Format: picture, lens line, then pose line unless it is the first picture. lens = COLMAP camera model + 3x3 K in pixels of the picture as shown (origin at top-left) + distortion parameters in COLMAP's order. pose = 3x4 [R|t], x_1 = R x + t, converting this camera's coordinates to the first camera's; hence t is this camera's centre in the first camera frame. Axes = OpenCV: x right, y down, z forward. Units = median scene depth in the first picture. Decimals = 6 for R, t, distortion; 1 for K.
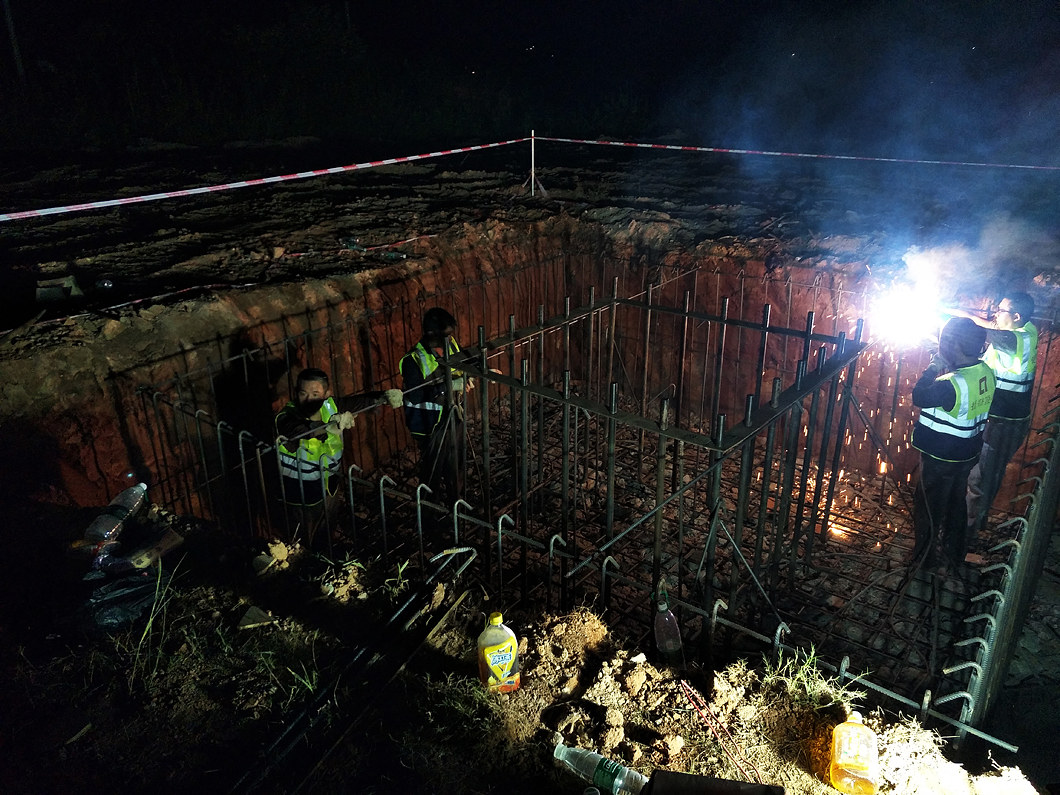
lens RADIAL K [[828.4, 0, 530.0], [0, 828.4, 397.5], [0, 0, 1]] dist [0.004972, 0.002261]
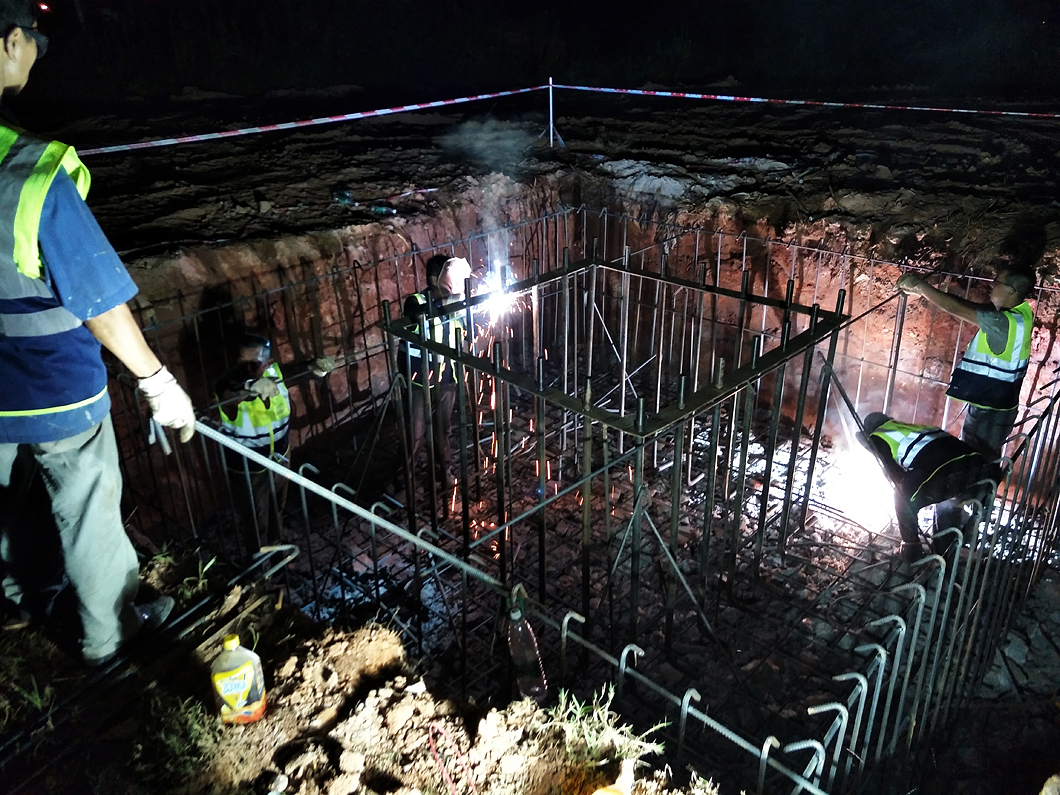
lens RADIAL K [[826.9, 0, 530.0], [0, 826.9, 397.5], [0, 0, 1]] dist [0.004634, 0.011628]
pose [[0.995876, 0.028600, -0.086105, 0.110579], [-0.023657, 0.998043, 0.057889, -0.016596], [0.087592, -0.055613, 0.994603, 0.052433]]
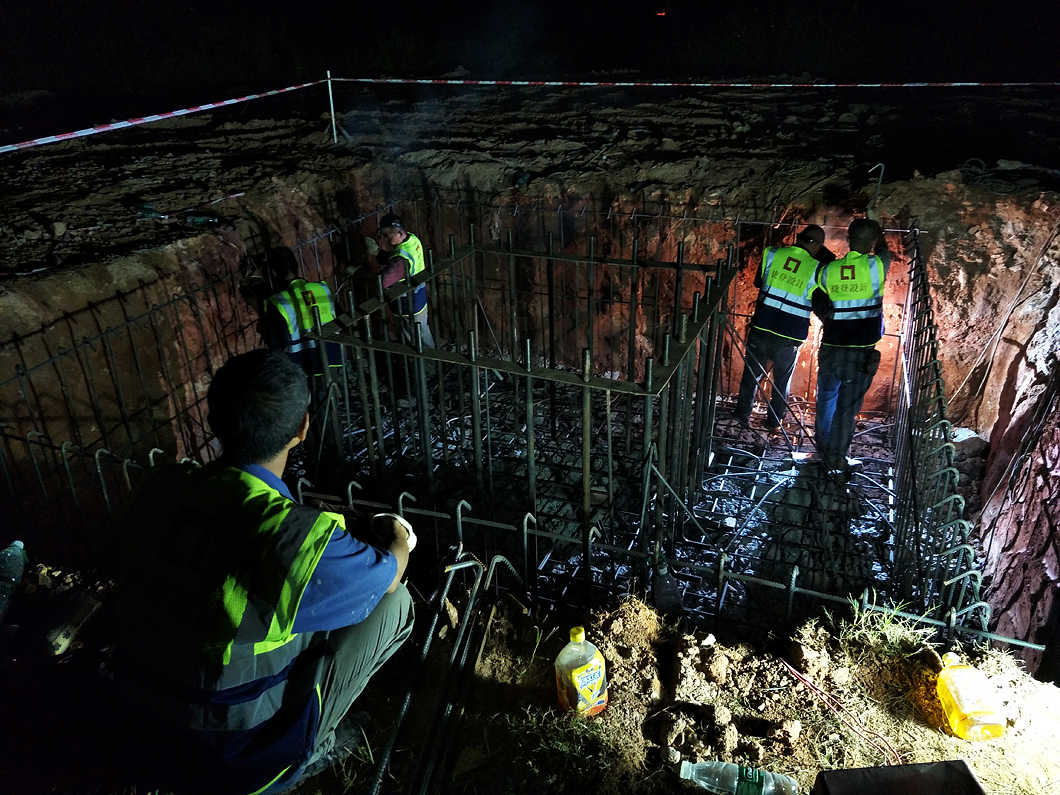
lens RADIAL K [[828.4, 0, 530.0], [0, 828.4, 397.5], [0, 0, 1]] dist [0.004972, 0.002261]
pose [[0.960249, -0.137131, 0.243139, -0.083813], [0.121335, 0.989474, 0.078865, -0.015500], [-0.251395, -0.046229, 0.966780, 0.063117]]
